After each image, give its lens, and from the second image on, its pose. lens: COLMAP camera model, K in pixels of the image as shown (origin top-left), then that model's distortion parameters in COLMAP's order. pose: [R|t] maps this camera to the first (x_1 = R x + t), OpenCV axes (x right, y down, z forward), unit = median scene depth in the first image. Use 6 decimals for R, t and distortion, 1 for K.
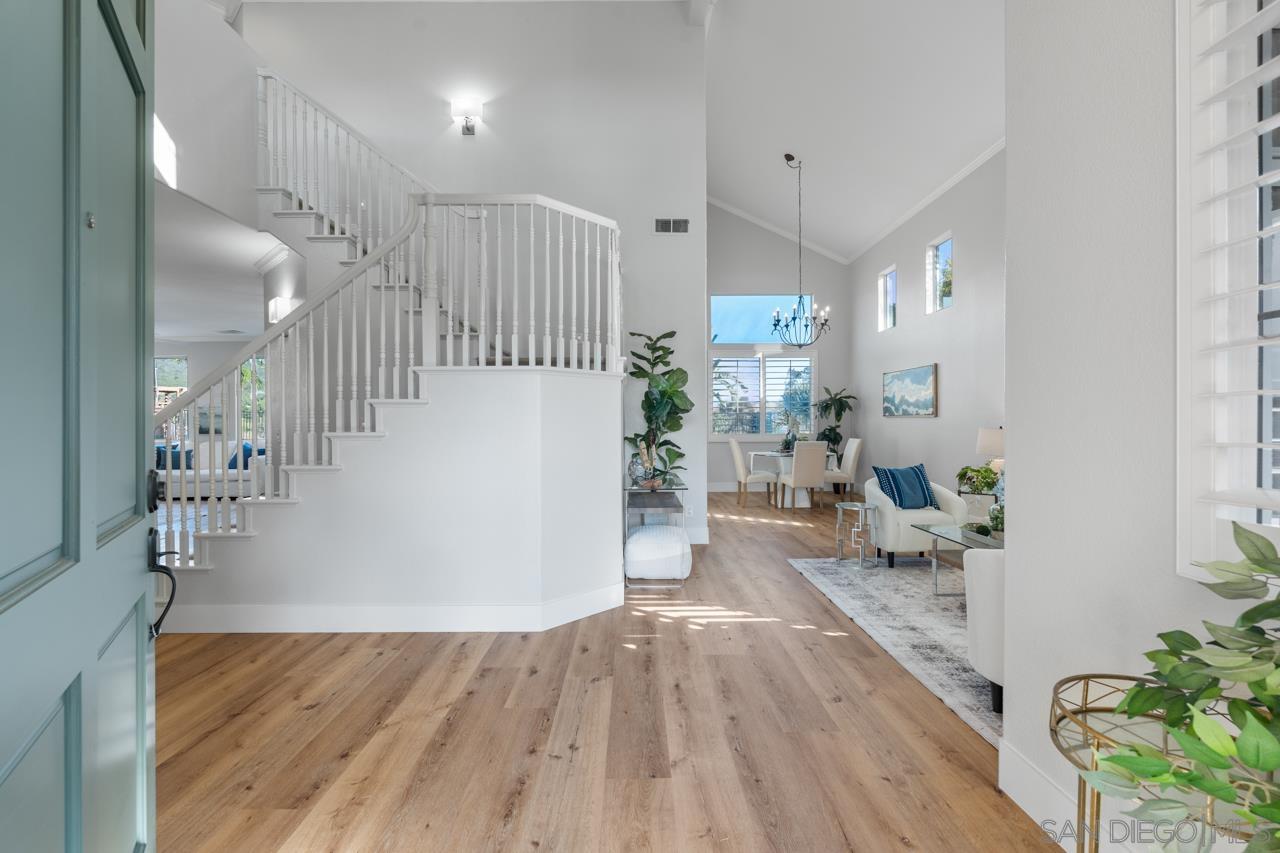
lens RADIAL K [[557.2, 0, 642.0], [0, 557.2, 426.7], [0, 0, 1]] dist [-0.006976, -0.000238]
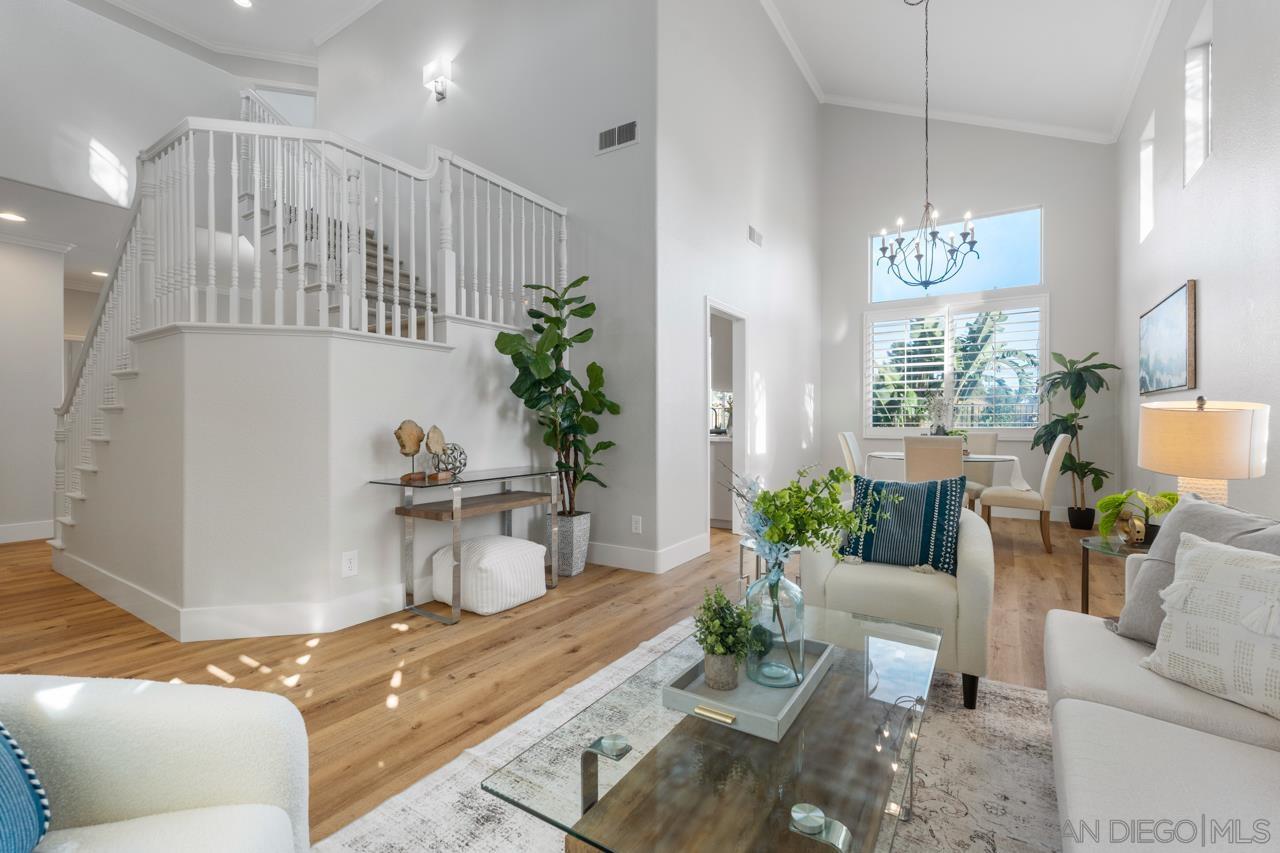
lens RADIAL K [[557.2, 0, 644.8], [0, 557.2, 427.2], [0, 0, 1]] dist [-0.006976, -0.000238]
pose [[0.832211, 0.005186, -0.554434, 0.377267], [-0.005930, 0.999982, 0.000452, 0.018904], [0.554427, 0.002911, 0.832227, 0.308887]]
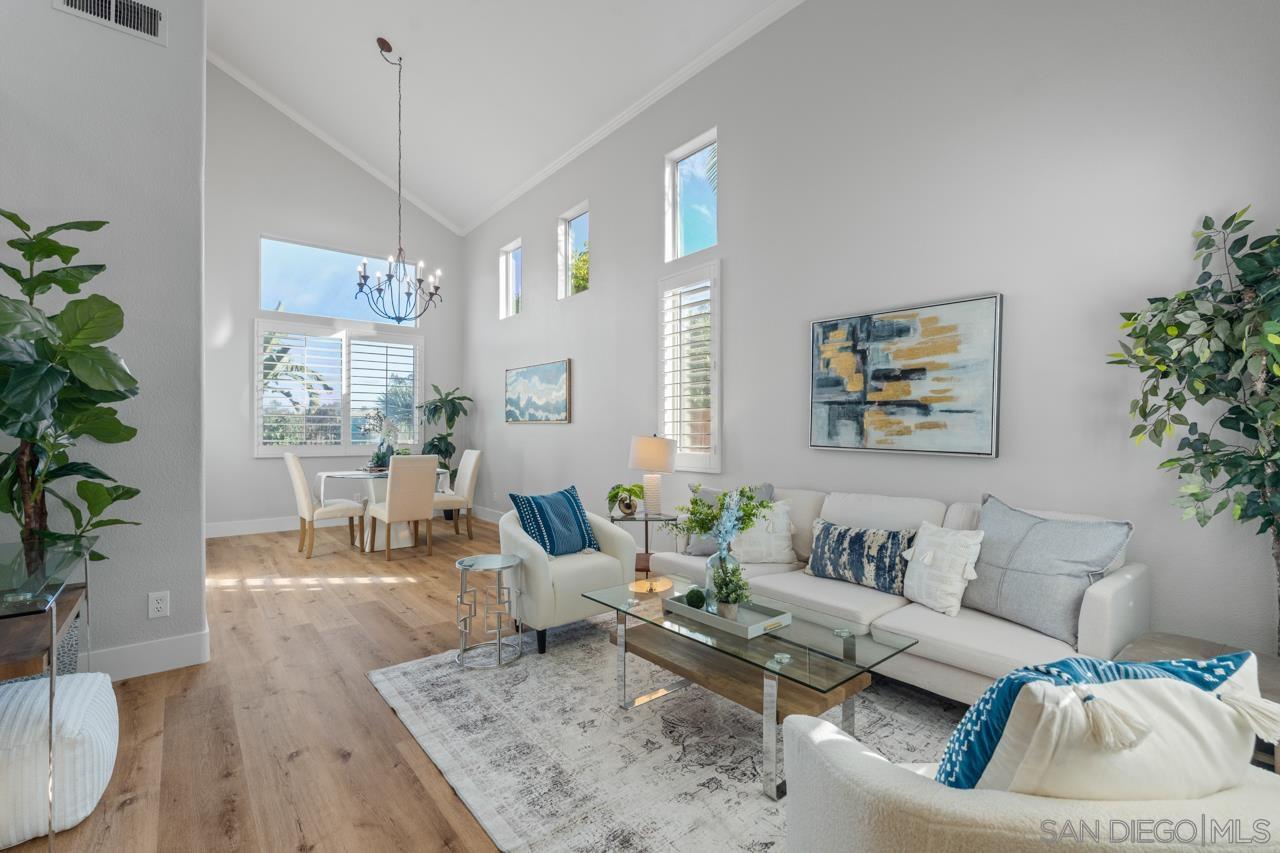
lens RADIAL K [[557.2, 0, 637.5], [0, 557.2, 434.0], [0, 0, 1]] dist [-0.006976, -0.000238]
pose [[0.781035, 0.003212, 0.624479, 0.083323], [-0.001228, 0.999993, -0.003608, 0.001547], [-0.624486, 0.002051, 0.781033, 0.270640]]
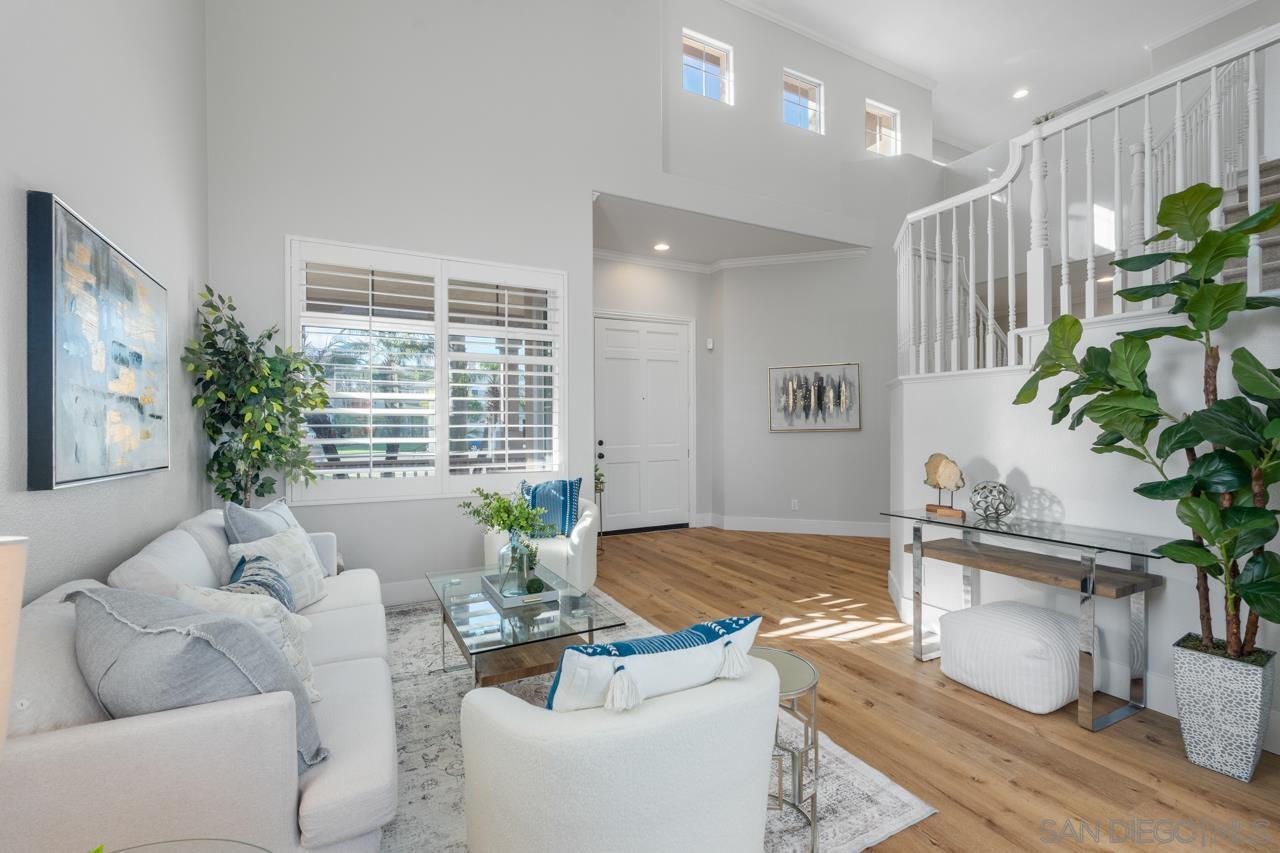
lens RADIAL K [[557.2, 0, 639.7], [0, 557.2, 428.8], [0, 0, 1]] dist [-0.006976, -0.000238]
pose [[-0.894097, 0.006750, -0.447823, 0.399747], [0.000963, 0.999913, 0.013148, -0.010777], [0.447873, 0.011325, -0.894025, 0.835165]]
